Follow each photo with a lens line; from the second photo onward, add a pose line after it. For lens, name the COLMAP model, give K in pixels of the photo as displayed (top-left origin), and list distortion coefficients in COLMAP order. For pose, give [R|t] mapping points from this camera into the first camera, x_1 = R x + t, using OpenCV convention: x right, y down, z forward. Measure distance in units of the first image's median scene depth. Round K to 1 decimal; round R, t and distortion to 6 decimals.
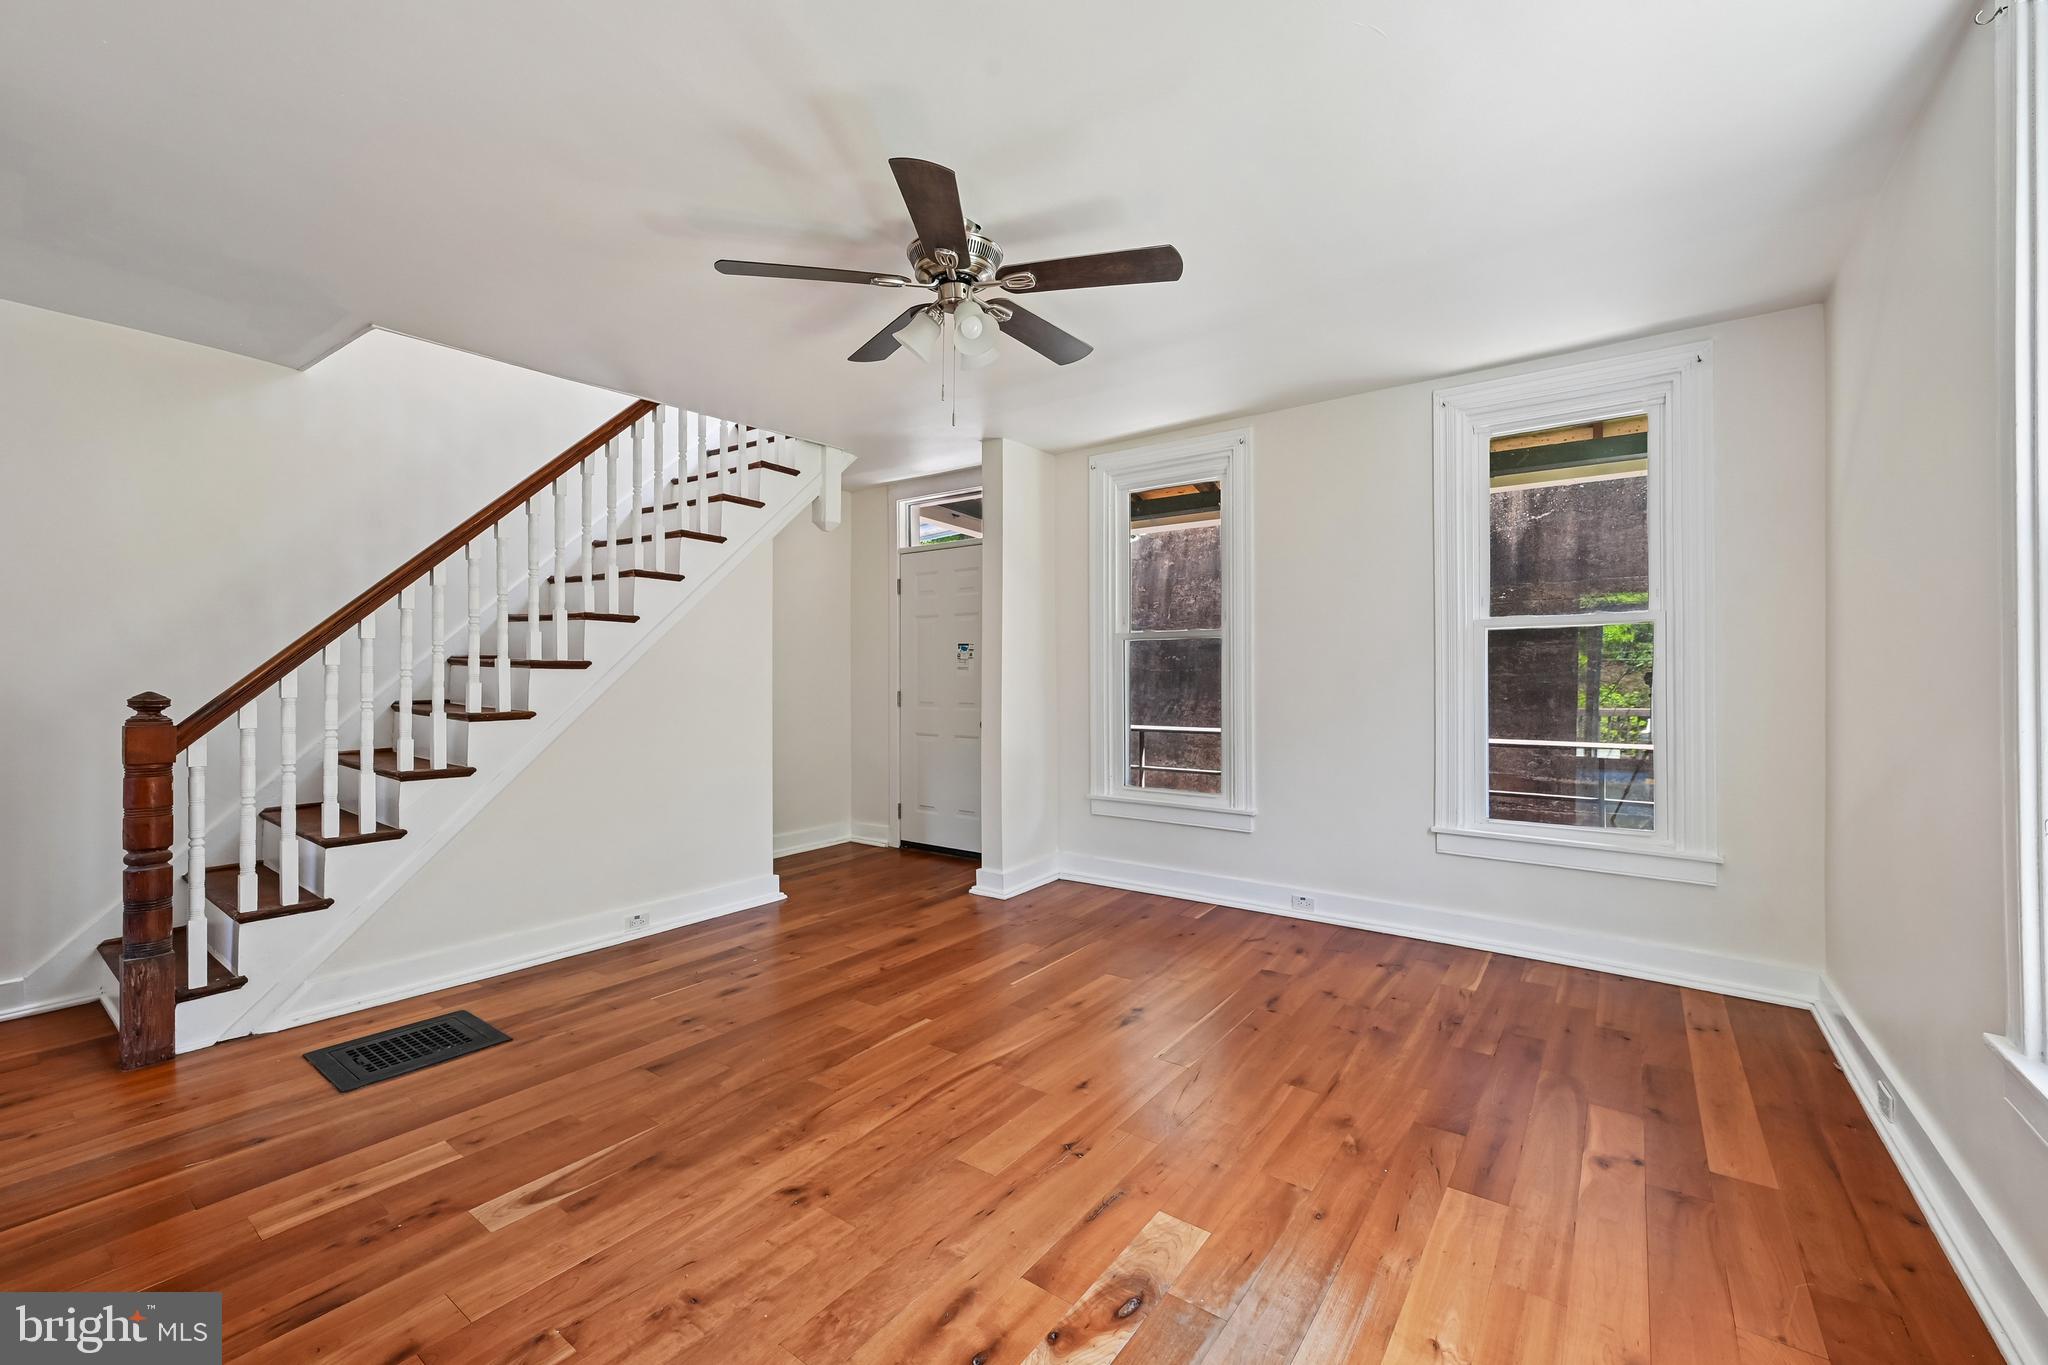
lens RADIAL K [[821.1, 0, 1023.6], [0, 821.1, 690.1], [0, 0, 1]] dist [0.003348, -0.000172]
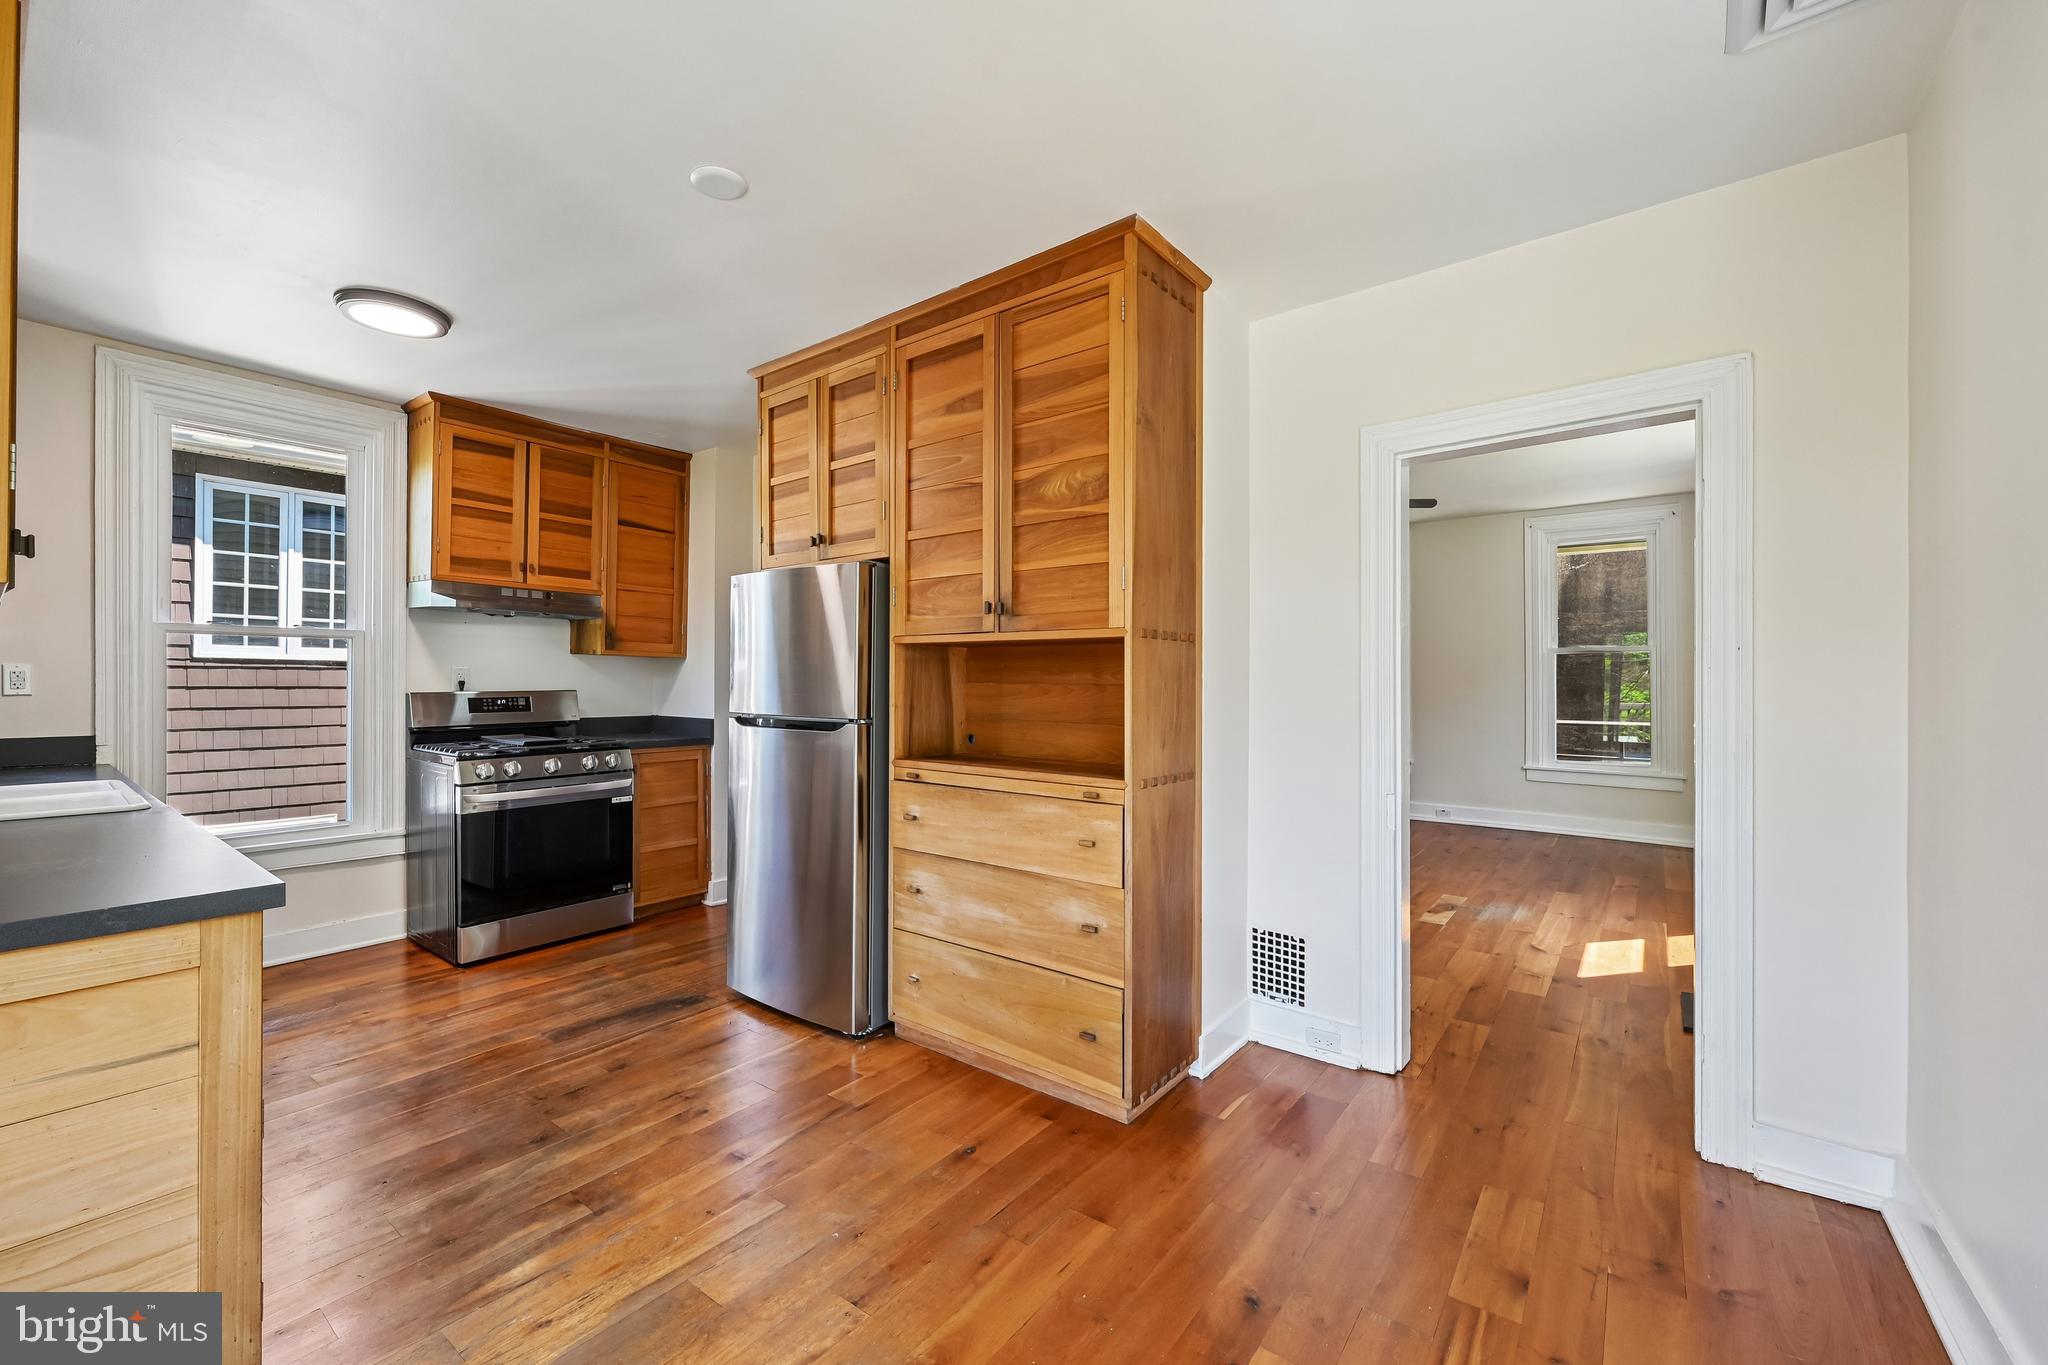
lens RADIAL K [[821.1, 0, 1009.0], [0, 821.1, 685.1], [0, 0, 1]] dist [0.003348, -0.000172]
pose [[0.999585, 0.003086, -0.028645, -0.533617], [-0.003113, 0.999995, -0.000893, -0.001435], [0.028642, 0.000982, 0.999589, -0.763916]]
